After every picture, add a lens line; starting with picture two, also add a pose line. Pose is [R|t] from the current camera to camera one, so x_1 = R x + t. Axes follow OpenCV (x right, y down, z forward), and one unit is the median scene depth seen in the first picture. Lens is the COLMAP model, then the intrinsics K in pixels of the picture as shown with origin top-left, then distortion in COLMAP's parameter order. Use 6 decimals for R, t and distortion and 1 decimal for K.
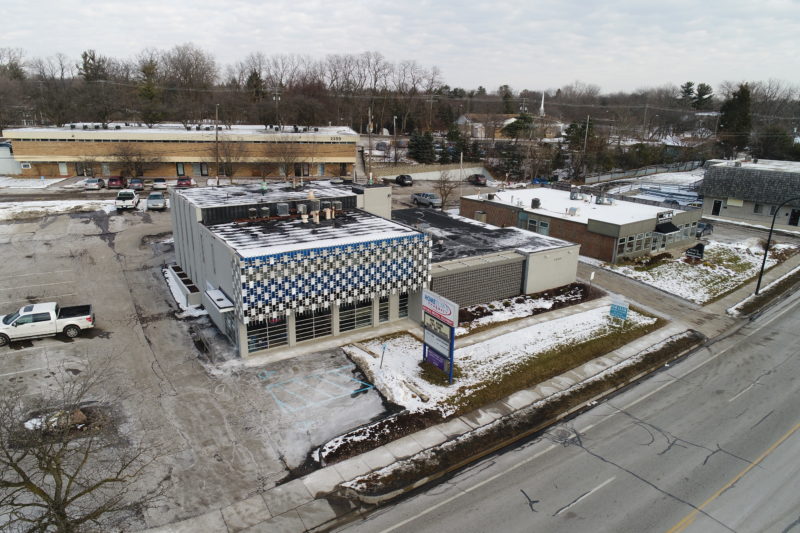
lens RADIAL K [[535.5, 0, 400.0], [0, 535.5, 266.5], [0, 0, 1]] dist [0.001782, -0.004387]
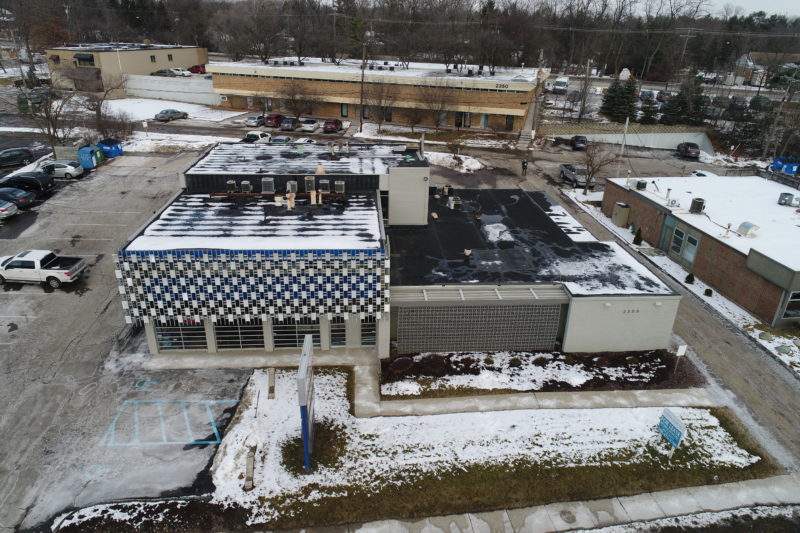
lens RADIAL K [[535.5, 0, 400.0], [0, 535.5, 266.5], [0, 0, 1]] dist [0.001782, -0.004387]
pose [[0.878435, 0.197011, -0.435360, 0.358234], [-0.144765, 0.977960, 0.150457, -0.138533], [0.455406, -0.069142, 0.887595, 0.335597]]
